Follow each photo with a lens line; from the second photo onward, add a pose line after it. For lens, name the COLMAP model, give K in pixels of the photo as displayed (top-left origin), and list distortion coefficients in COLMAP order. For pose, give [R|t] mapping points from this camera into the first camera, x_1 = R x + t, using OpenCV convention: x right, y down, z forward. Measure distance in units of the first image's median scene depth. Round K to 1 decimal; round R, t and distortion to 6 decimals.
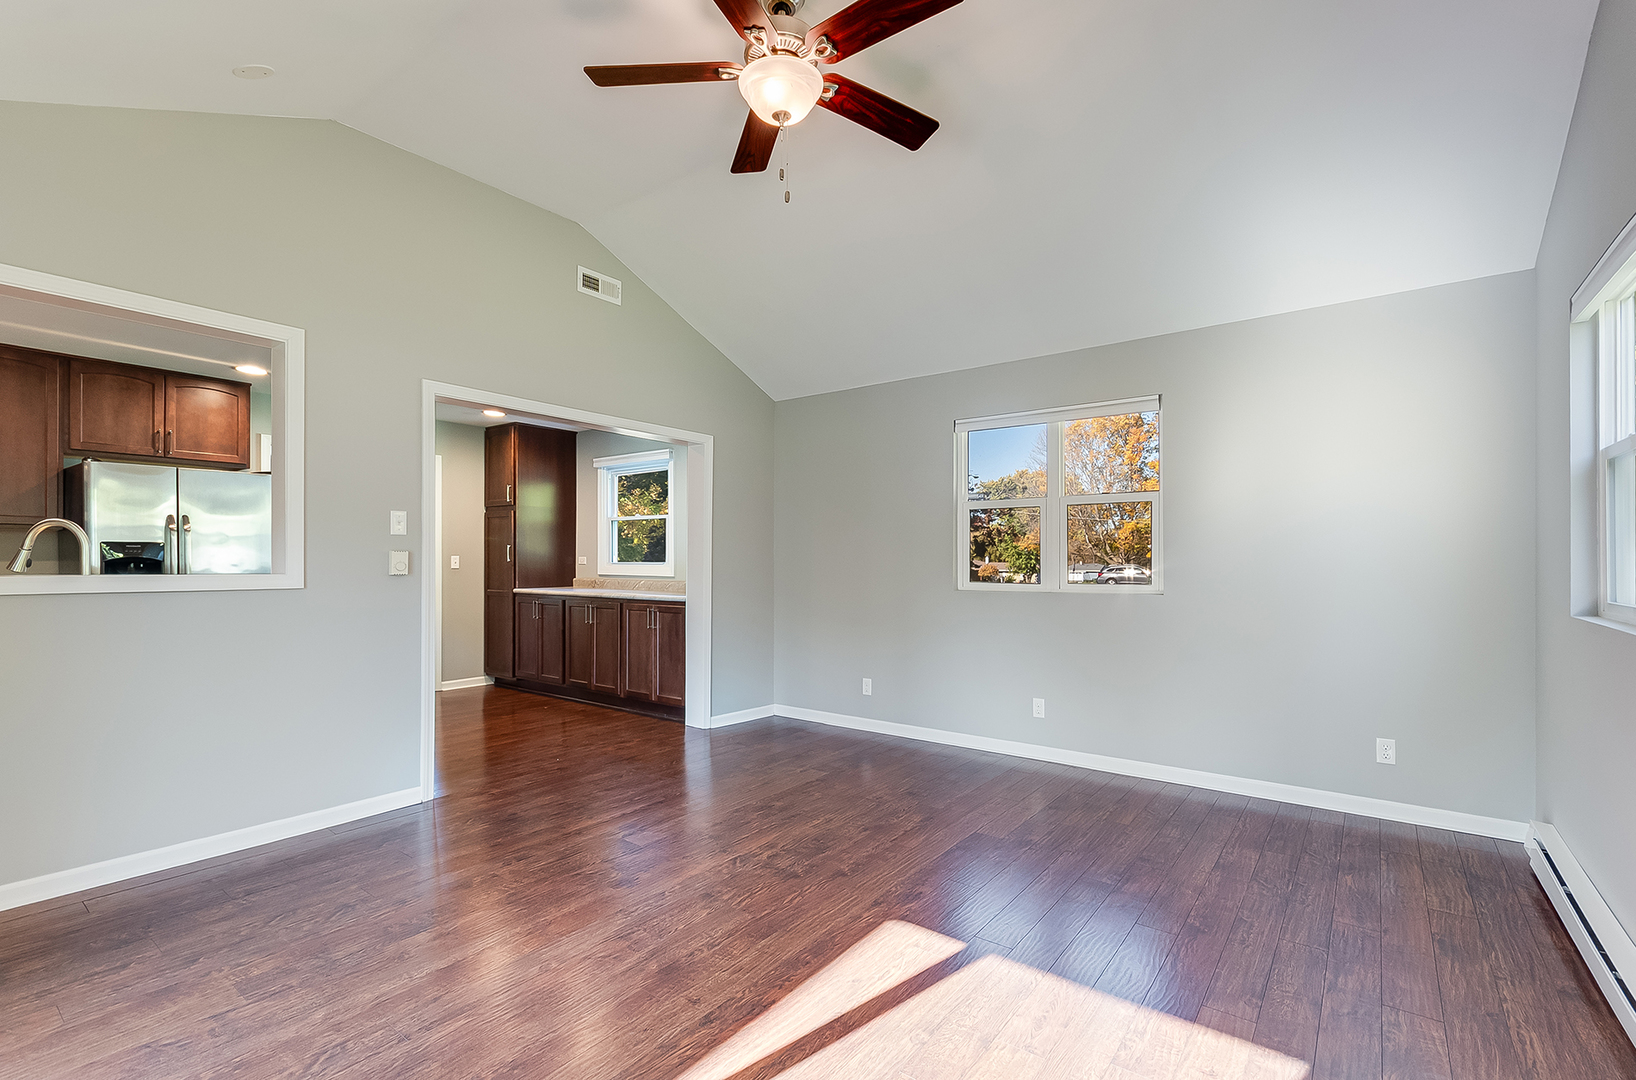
lens RADIAL K [[713.0, 0, 818.0], [0, 713.0, 540.0], [0, 0, 1]] dist [0.000303, -0.000077]
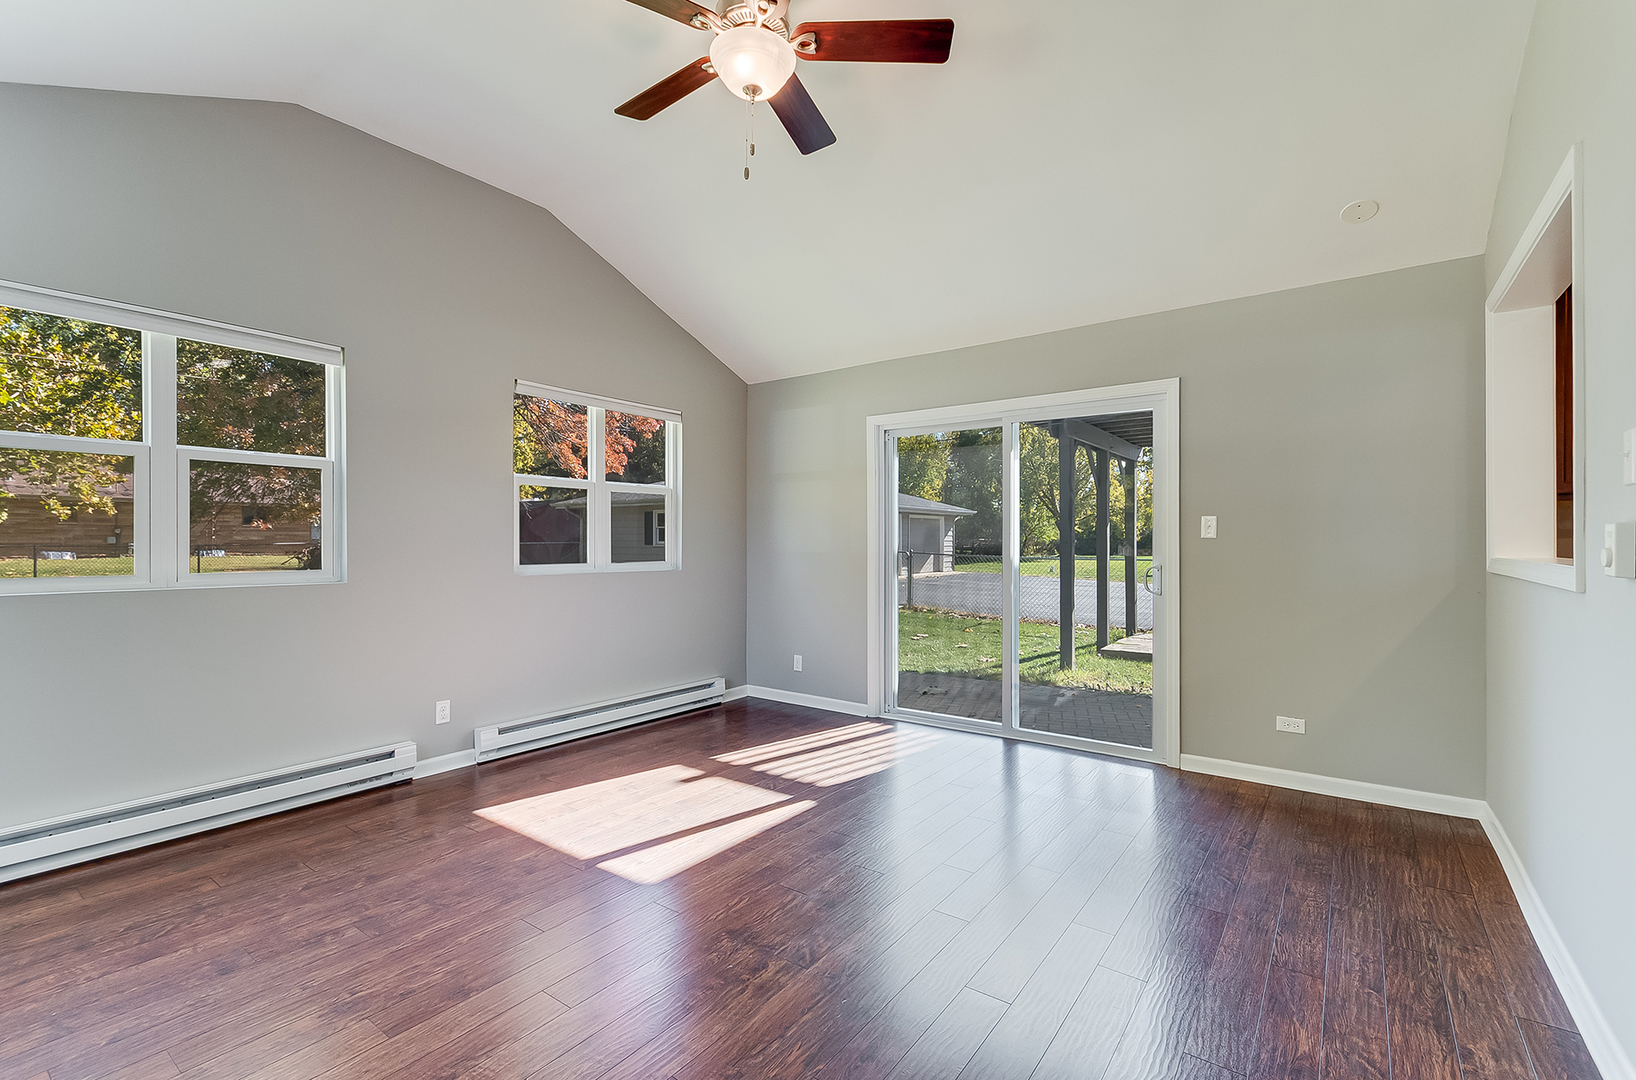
lens RADIAL K [[713.0, 0, 818.0], [0, 713.0, 540.0], [0, 0, 1]] dist [0.000303, -0.000077]
pose [[-0.999842, -0.002528, -0.017604, -0.114845], [-0.001889, 0.999344, -0.036176, 0.055992], [0.017683, -0.036137, -0.999190, 1.841980]]
